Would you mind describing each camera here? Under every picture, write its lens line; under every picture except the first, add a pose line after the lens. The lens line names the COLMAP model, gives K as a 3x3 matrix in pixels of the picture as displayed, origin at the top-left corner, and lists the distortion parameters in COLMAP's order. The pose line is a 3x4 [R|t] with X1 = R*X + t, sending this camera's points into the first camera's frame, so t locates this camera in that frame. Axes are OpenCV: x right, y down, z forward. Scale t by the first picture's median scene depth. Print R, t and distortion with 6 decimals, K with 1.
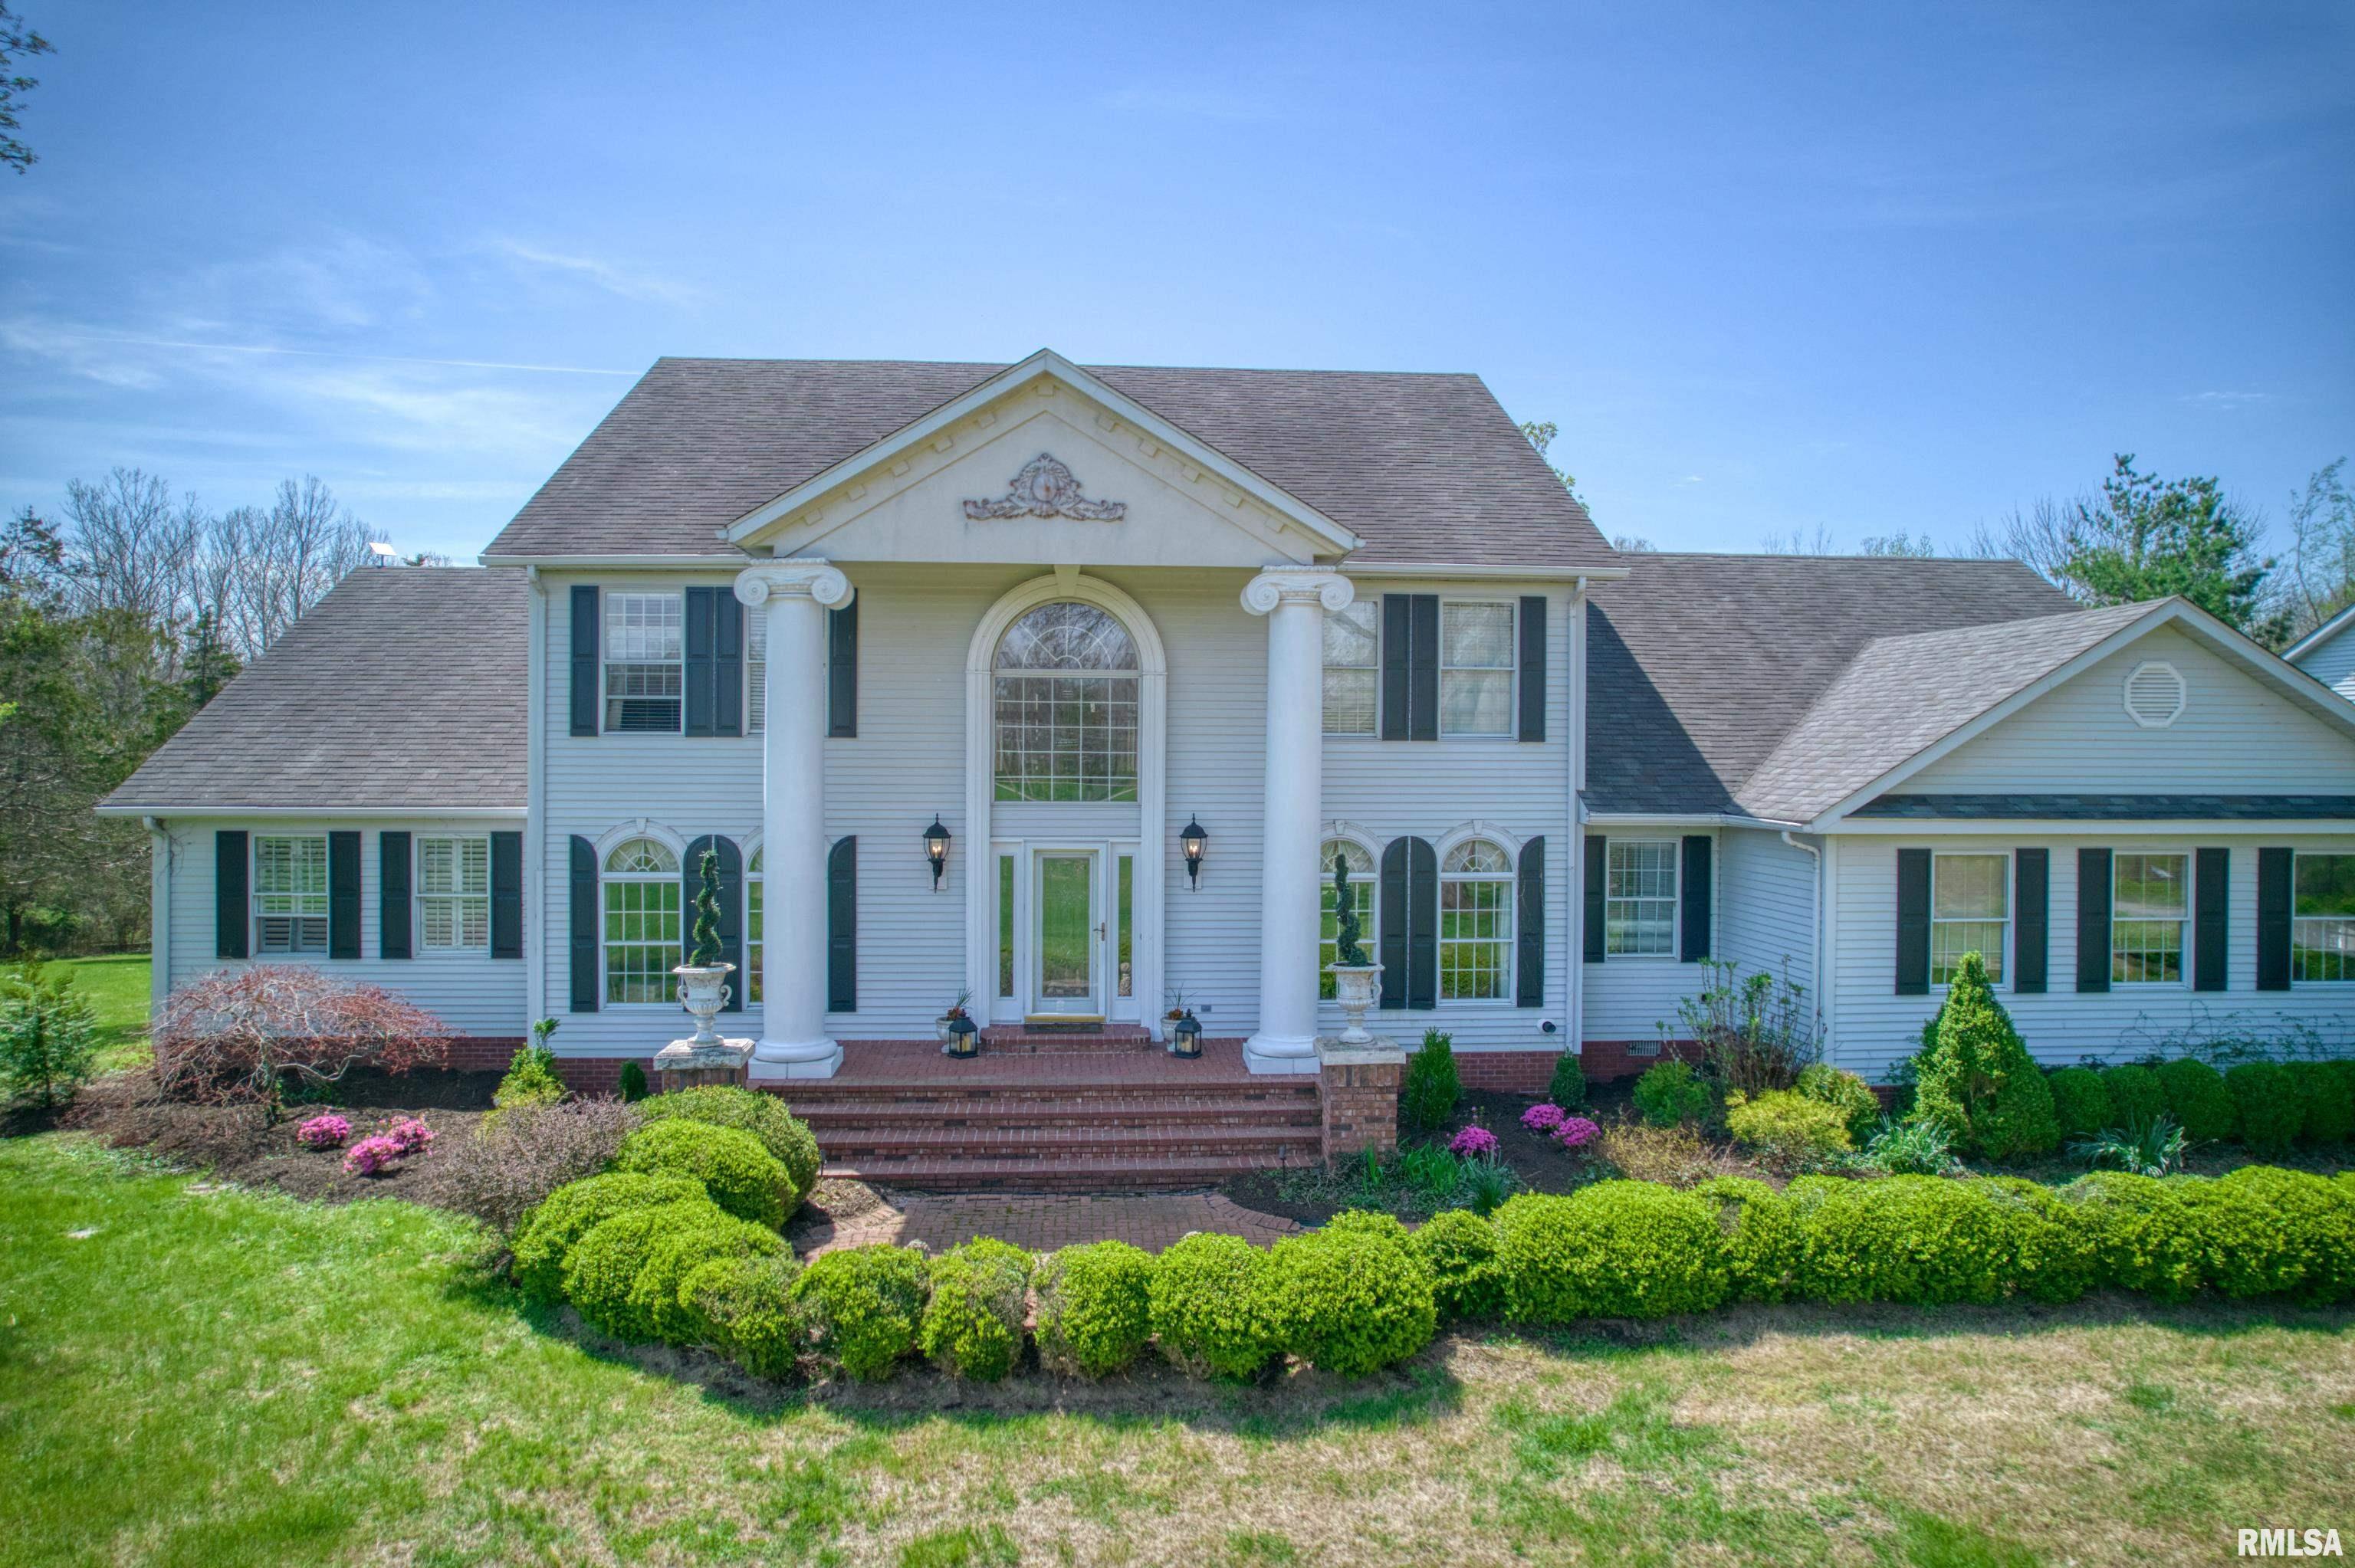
lens RADIAL K [[1508.8, 0, 1181.5], [0, 1508.8, 773.0], [0, 0, 1]] dist [-0.074419, 0.072123]
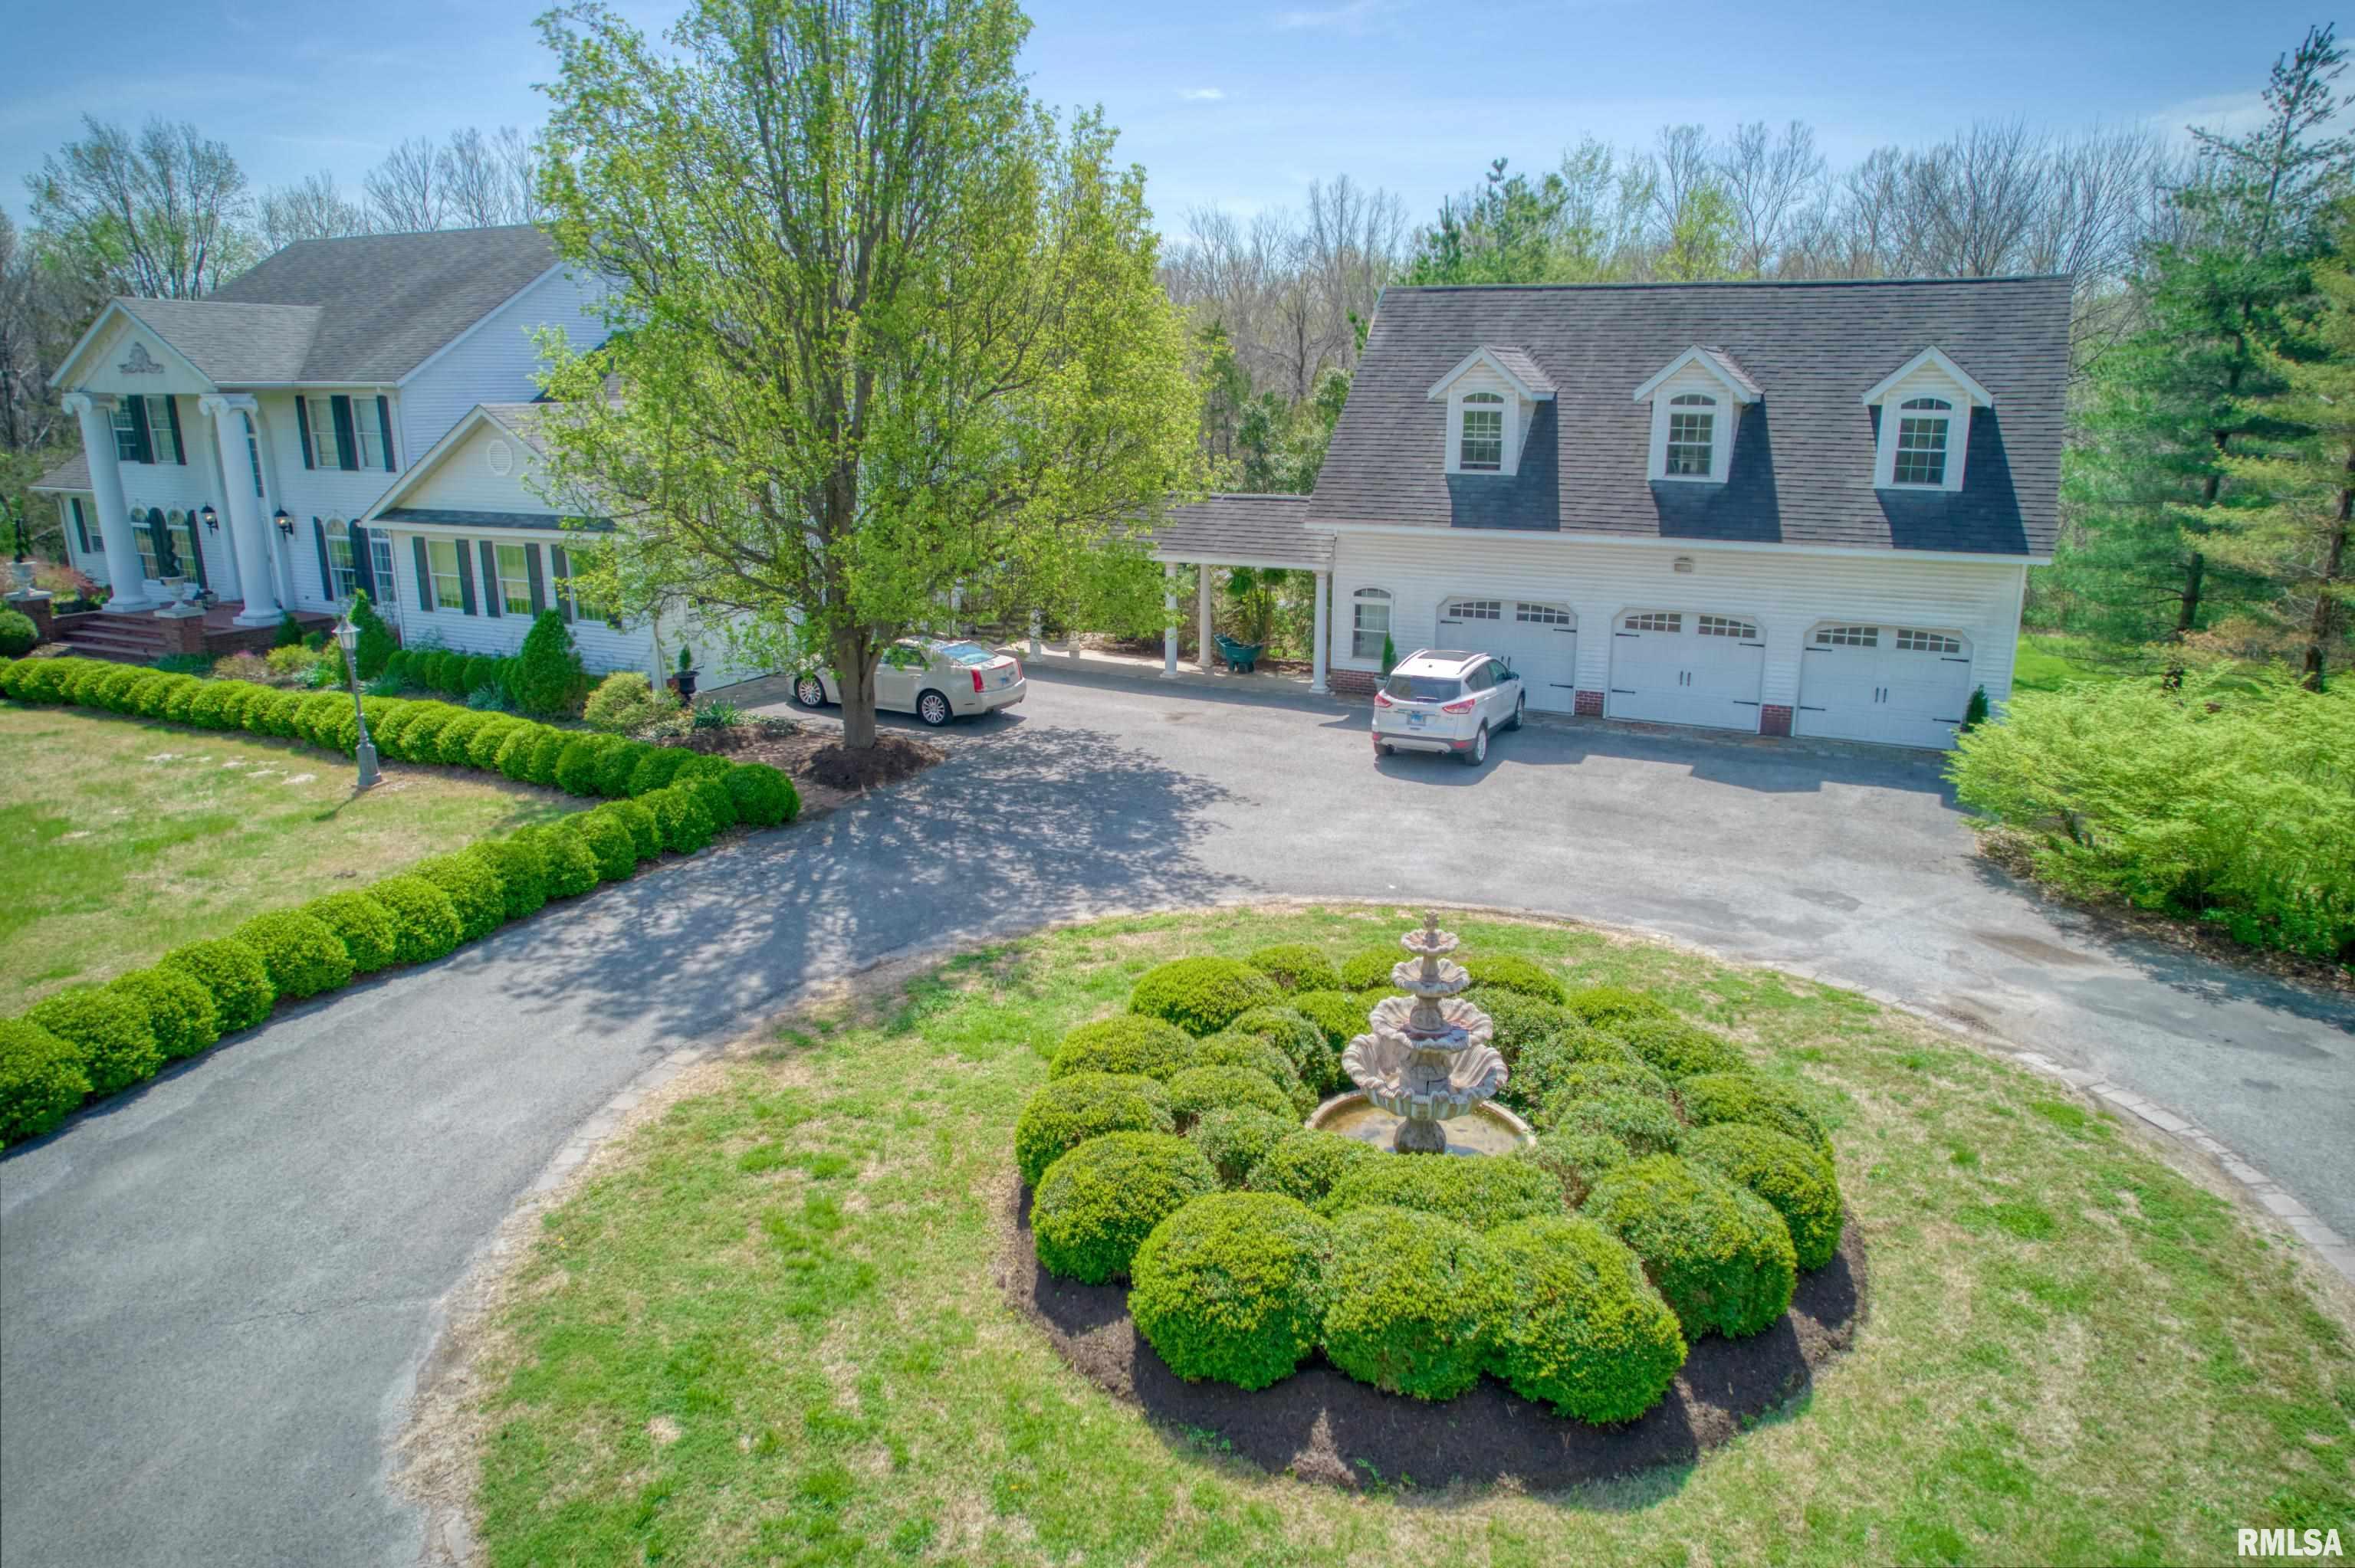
lens RADIAL K [[1508.8, 0, 1181.5], [0, 1508.8, 773.0], [0, 0, 1]] dist [-0.074419, 0.072123]
pose [[0.868231, 0.120710, -0.481253, 2.389210], [0.002066, 0.969066, 0.246792, -0.131188], [0.496156, -0.215266, 0.841124, -0.219914]]
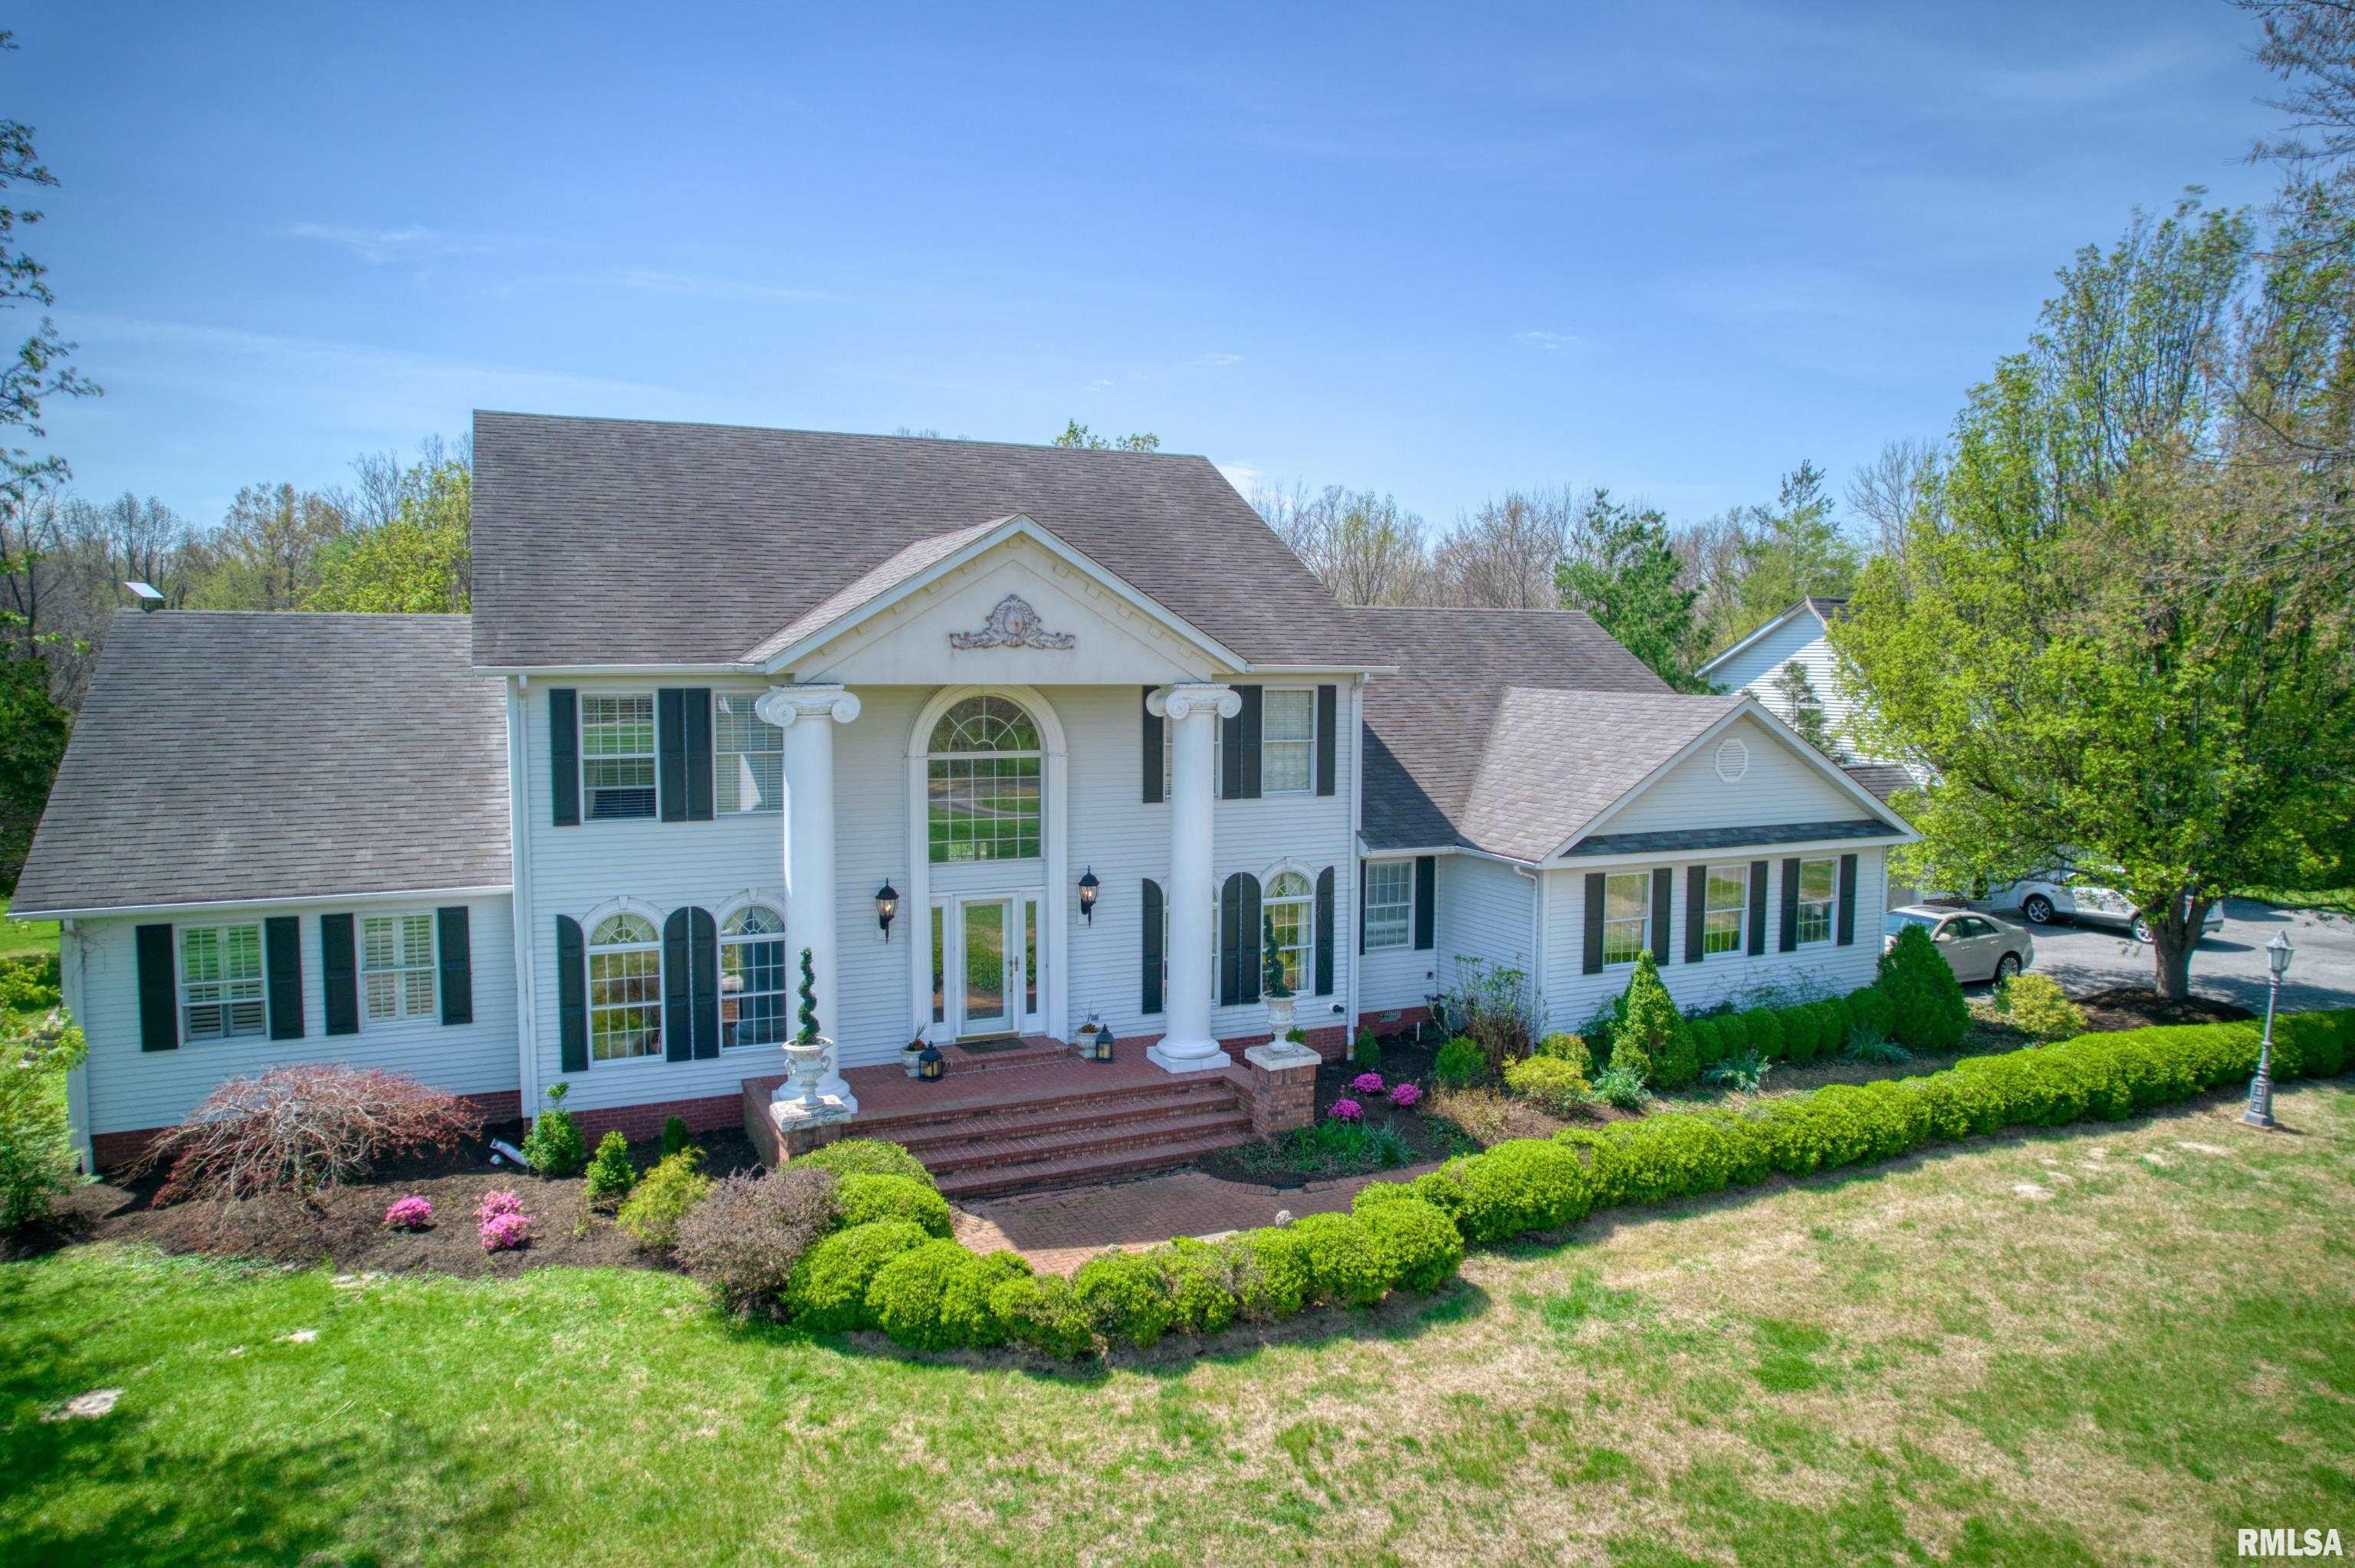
lens RADIAL K [[1508.8, 0, 1181.5], [0, 1508.8, 773.0], [0, 0, 1]] dist [-0.074419, 0.072123]
pose [[0.932808, -0.028637, 0.359234, -0.407292], [0.003448, 0.997501, 0.070563, -0.152927], [-0.360357, -0.064583, 0.930576, -0.204046]]
